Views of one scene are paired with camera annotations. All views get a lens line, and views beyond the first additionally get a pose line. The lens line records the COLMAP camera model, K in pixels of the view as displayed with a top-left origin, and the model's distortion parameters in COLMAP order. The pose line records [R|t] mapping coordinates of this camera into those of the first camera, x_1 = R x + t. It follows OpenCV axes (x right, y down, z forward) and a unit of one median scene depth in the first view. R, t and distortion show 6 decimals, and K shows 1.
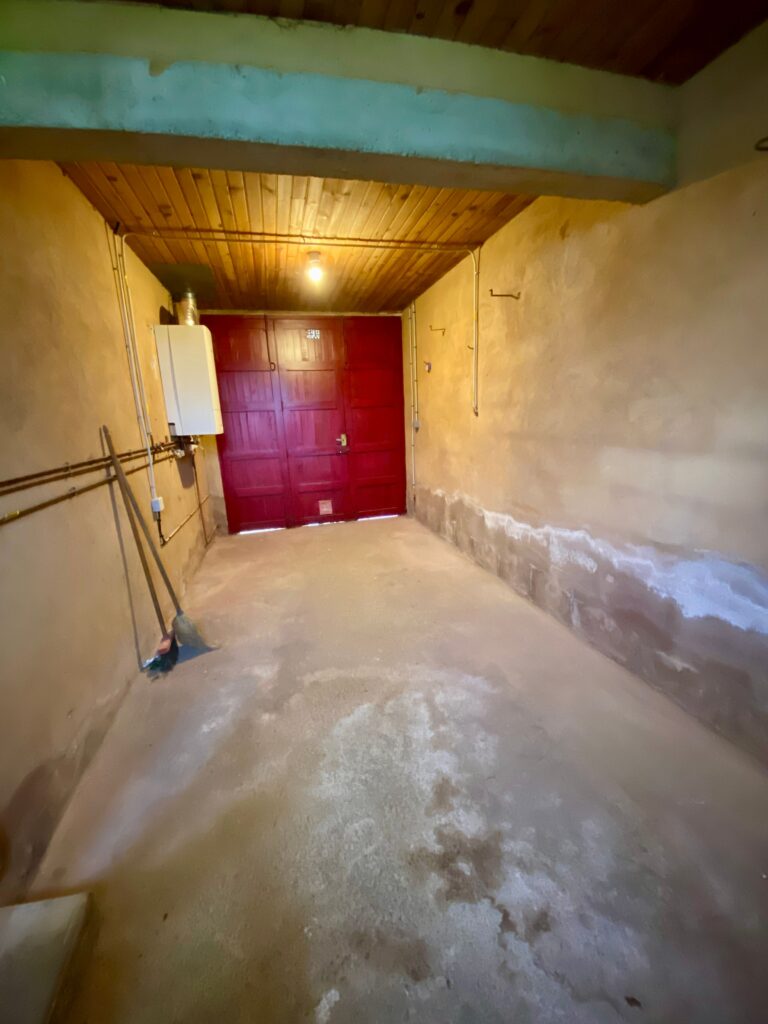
lens RADIAL K [[420.3, 0, 387.1], [0, 420.3, 519.7], [0, 0, 1]] dist [-0.017068, -0.008537]
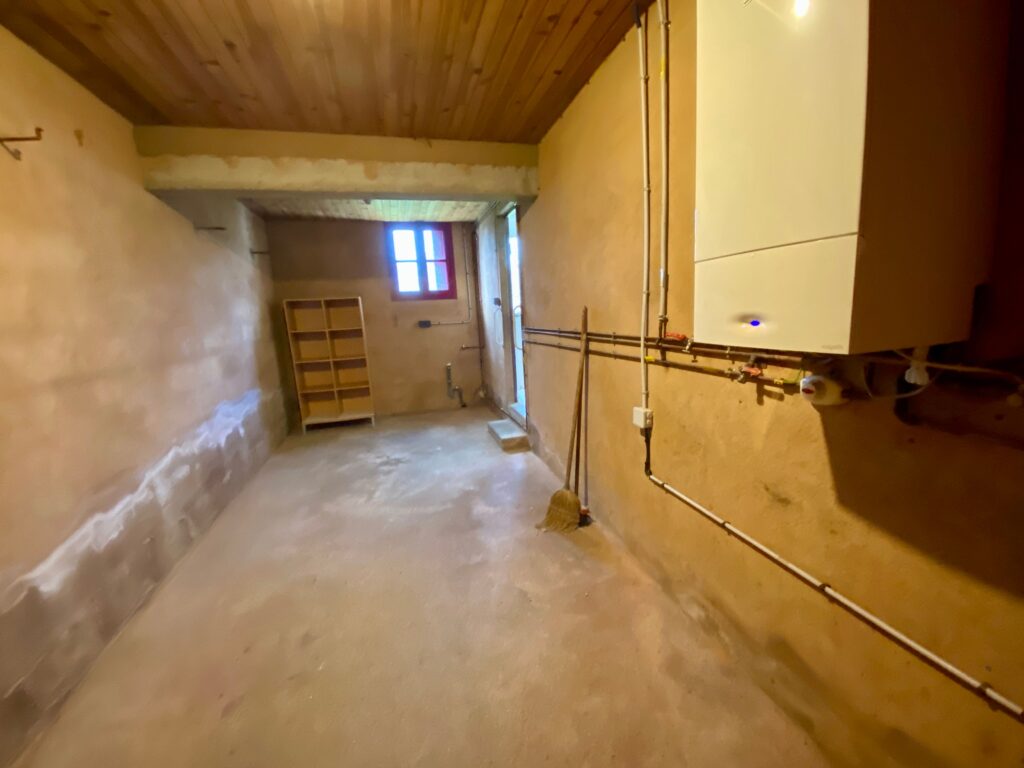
lens RADIAL K [[420.3, 0, 522.0], [0, 420.3, 389.5], [0, 0, 1]] dist [-0.017068, -0.008537]
pose [[-0.994929, 0.099095, -0.017195, -0.471733], [0.082763, 0.903807, 0.419860, -0.544418], [0.057147, 0.416308, -0.907426, 2.237750]]
